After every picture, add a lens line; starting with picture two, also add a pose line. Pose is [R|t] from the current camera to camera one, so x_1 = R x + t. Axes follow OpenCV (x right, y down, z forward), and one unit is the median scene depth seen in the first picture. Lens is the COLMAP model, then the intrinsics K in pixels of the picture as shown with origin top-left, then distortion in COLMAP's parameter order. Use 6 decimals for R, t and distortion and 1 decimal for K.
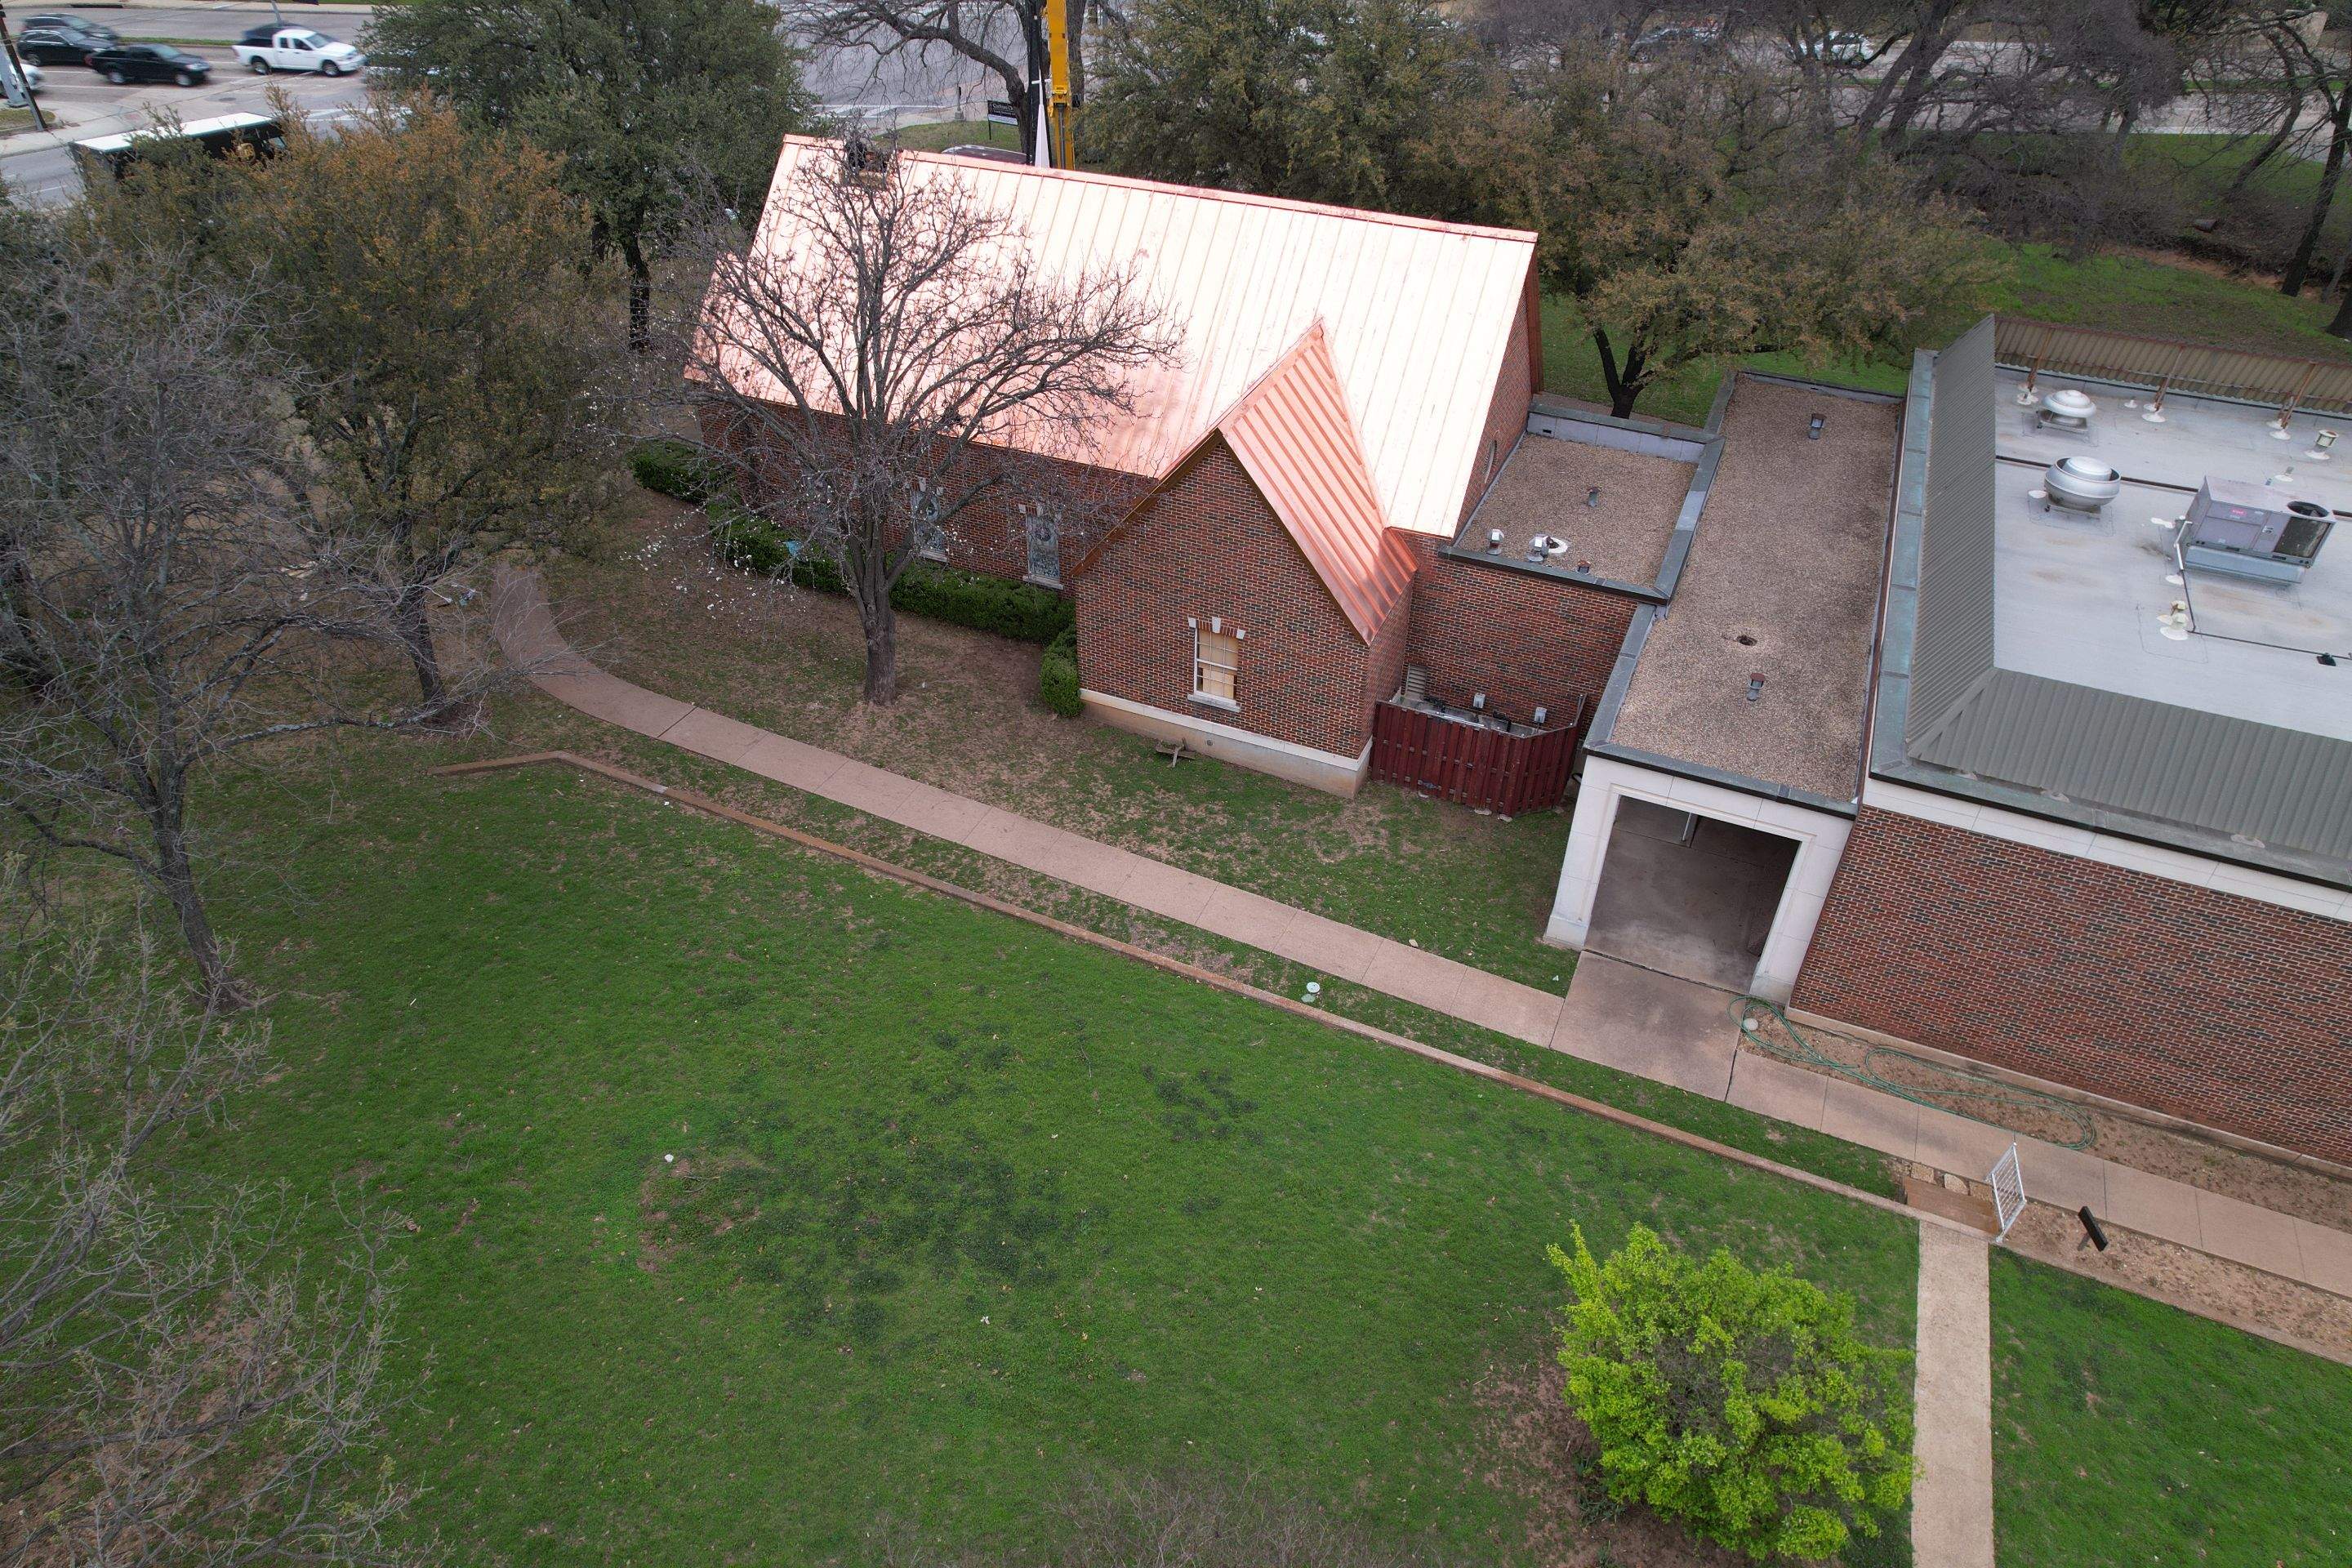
lens RADIAL K [[1510.3, 0, 1161.4], [0, 1510.3, 796.6], [0, 0, 1]] dist [-0.091788, 0.082164]
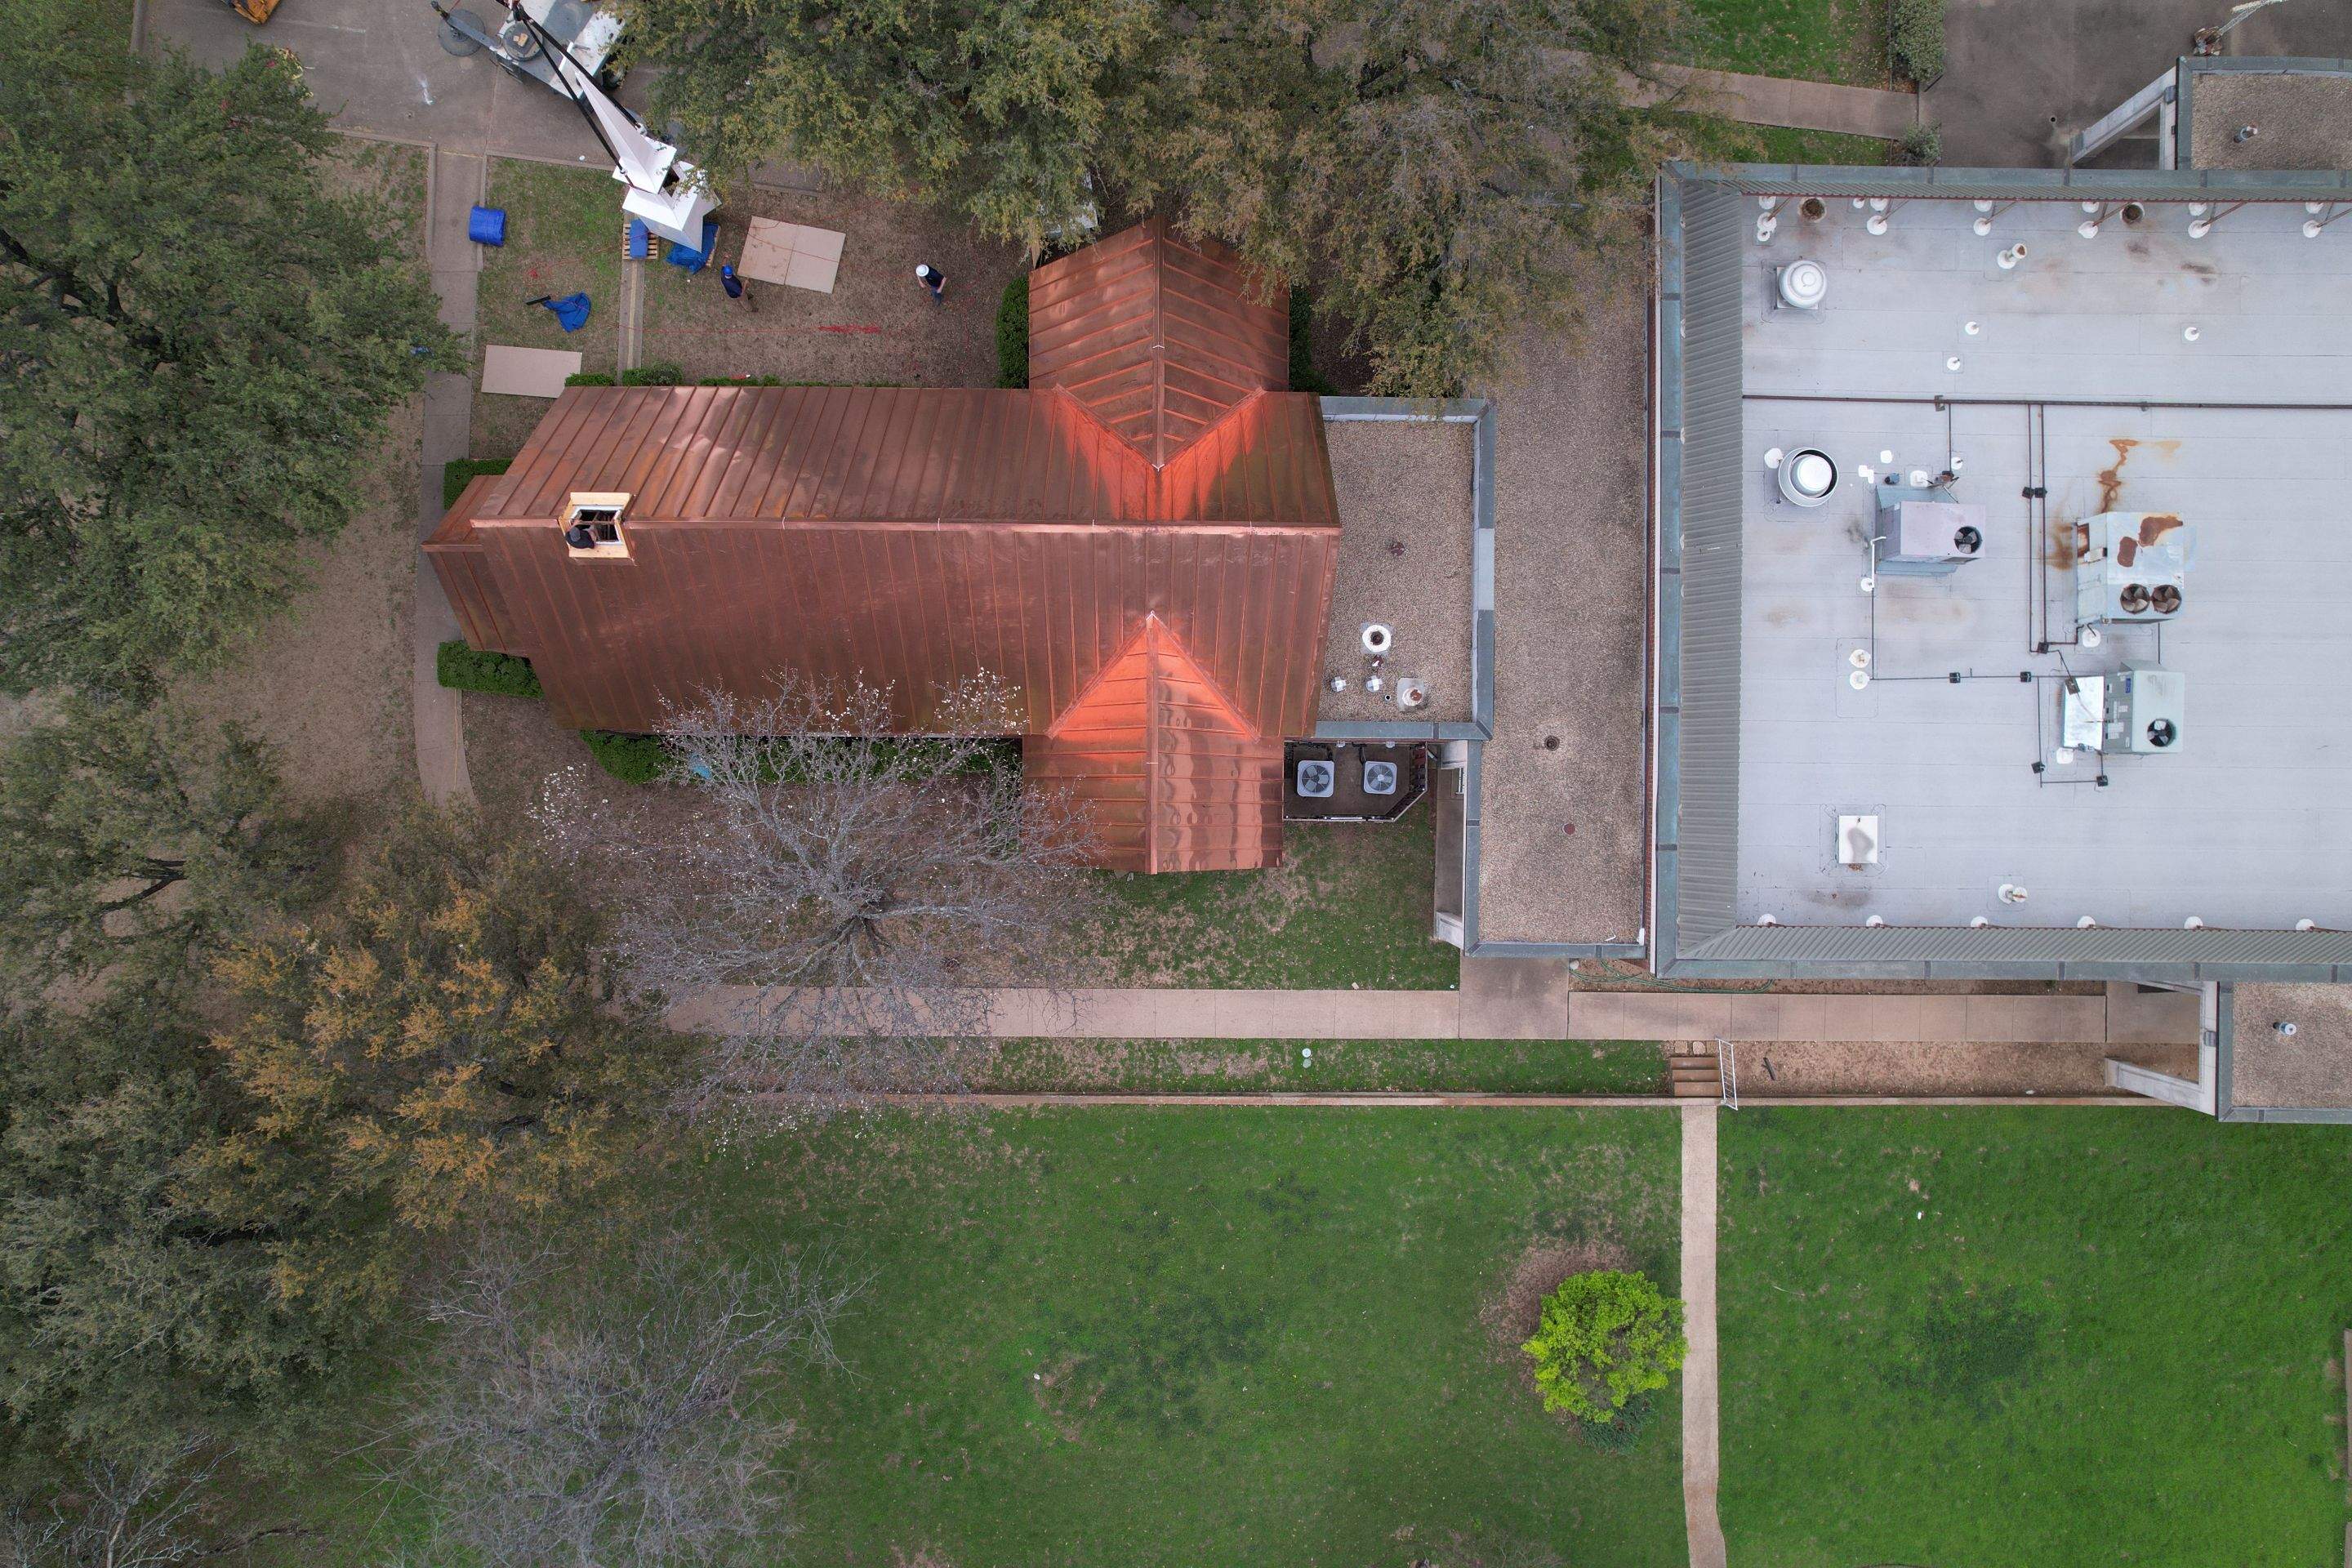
lens RADIAL K [[1510.3, 0, 1161.4], [0, 1510.3, 796.6], [0, 0, 1]] dist [-0.091788, 0.082164]
pose [[0.917580, -0.397458, -0.008599, 0.083825], [0.250994, 0.562407, 0.787845, -1.283889], [-0.308299, -0.725069, 0.615813, 0.299513]]
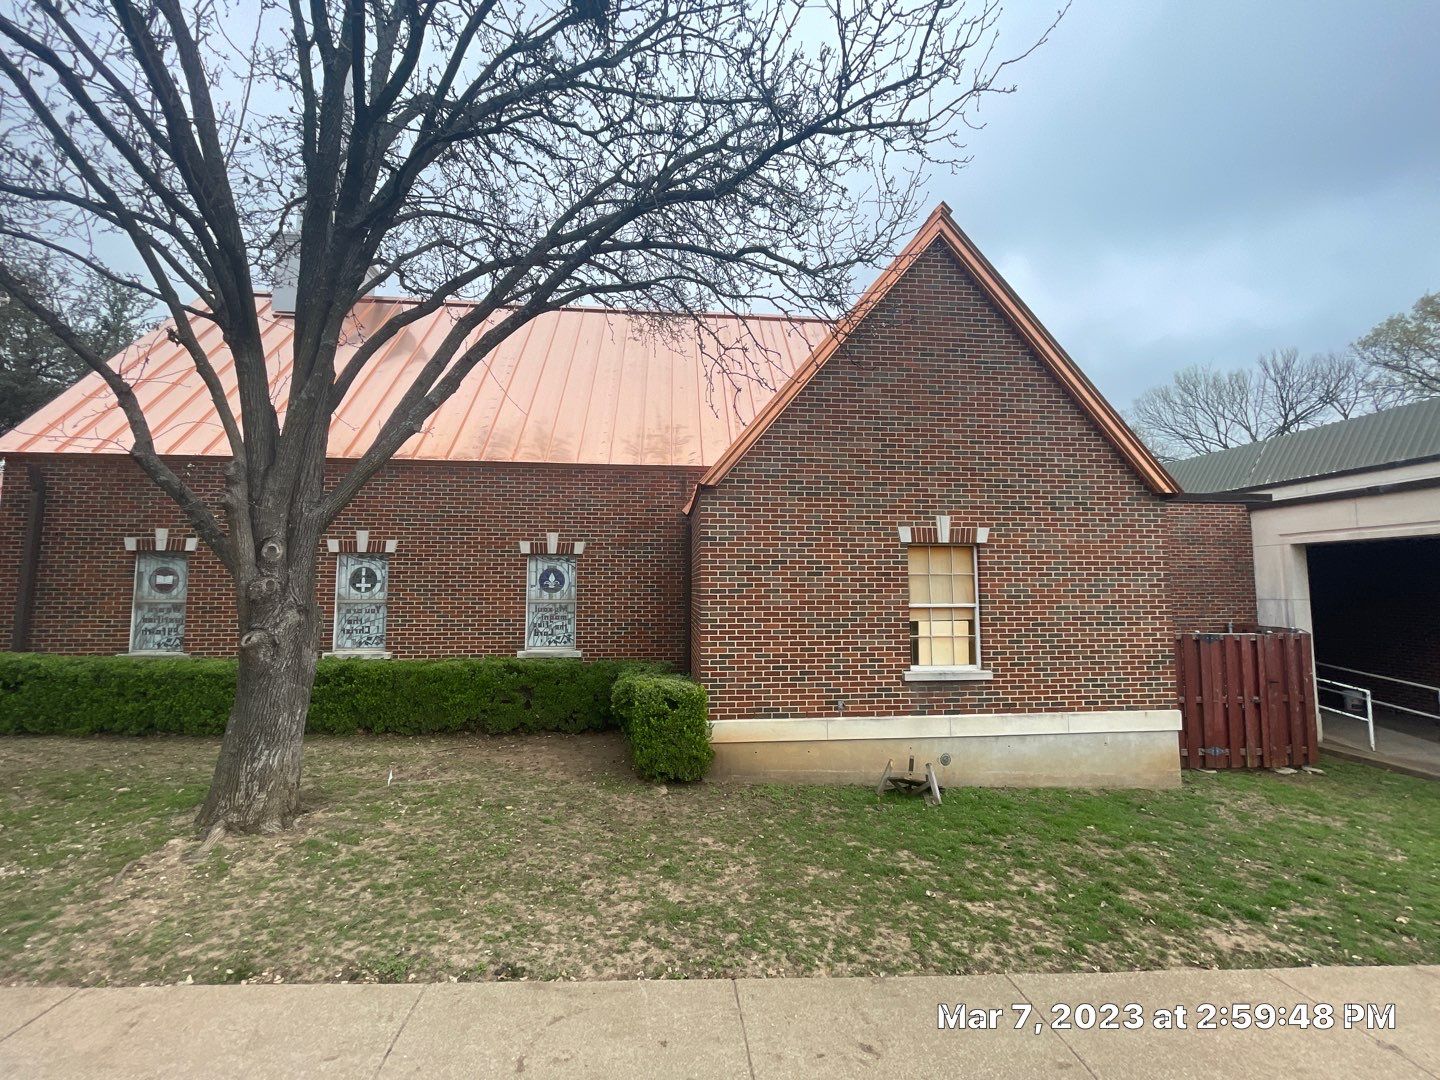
lens RADIAL K [[580.6, 0, 721.3], [0, 580.6, 541.2], [0, 0, 1]] dist [-0.002377, -0.000688]
pose [[0.857405, 0.038377, 0.513209, -0.198979], [0.317950, 0.744639, -0.586873, 0.007911], [-0.404678, 0.666363, 0.626256, 1.010169]]
